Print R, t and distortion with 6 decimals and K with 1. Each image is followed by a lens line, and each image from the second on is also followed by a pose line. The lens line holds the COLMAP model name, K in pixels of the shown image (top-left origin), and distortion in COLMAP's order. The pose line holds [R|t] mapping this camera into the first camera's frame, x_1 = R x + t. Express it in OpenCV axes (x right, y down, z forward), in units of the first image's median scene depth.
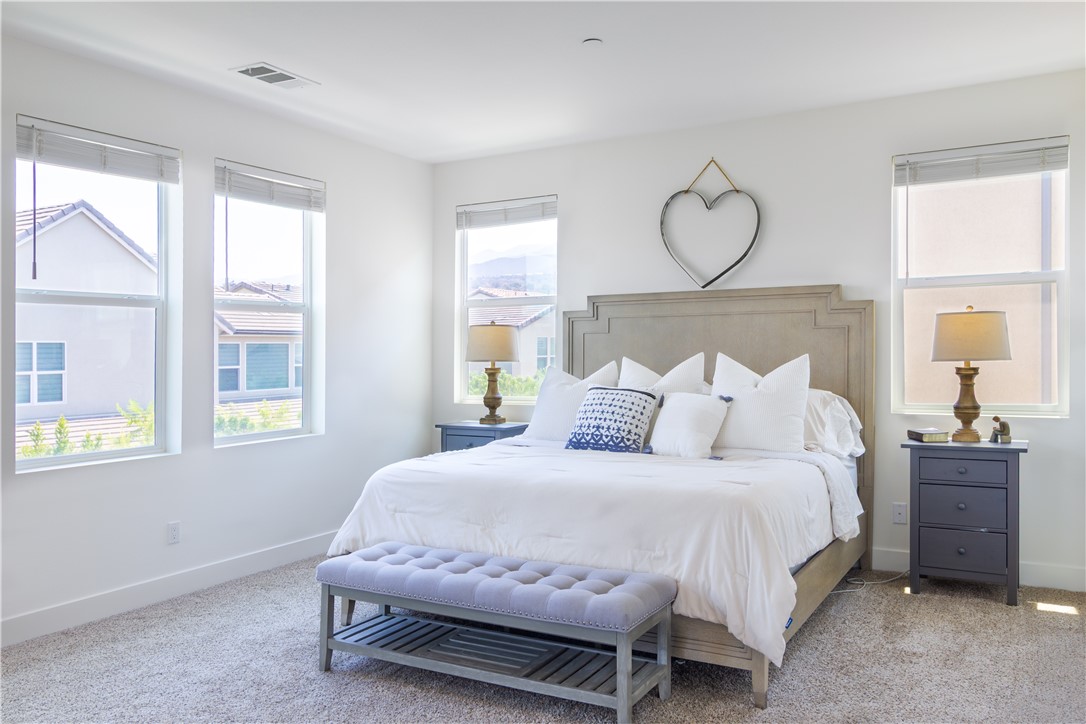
lens RADIAL K [[878.9, 0, 542.3], [0, 878.9, 330.3], [0, 0, 1]] dist [0.007677, -0.000011]
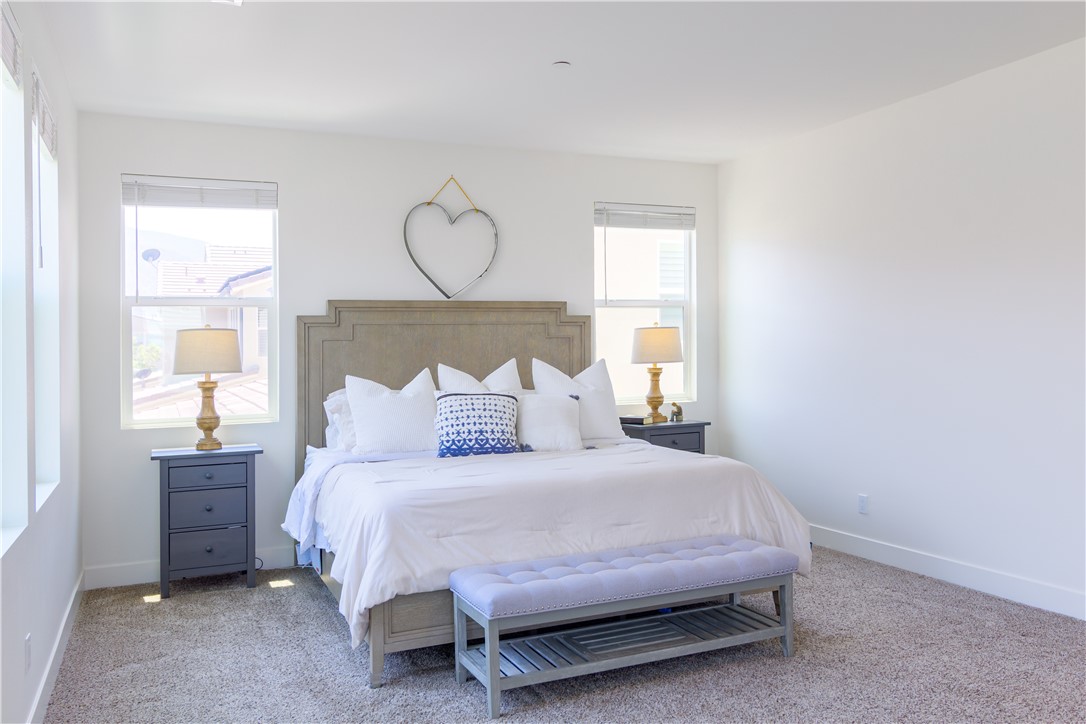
lens RADIAL K [[851.7, 0, 542.4], [0, 851.7, 391.3], [0, 0, 1]] dist [0.000800, 0.000821]
pose [[0.587994, -0.035884, 0.808069, -0.654781], [-0.005567, 0.998812, 0.048406, 0.014375], [-0.808846, -0.032961, 0.587095, 0.345031]]
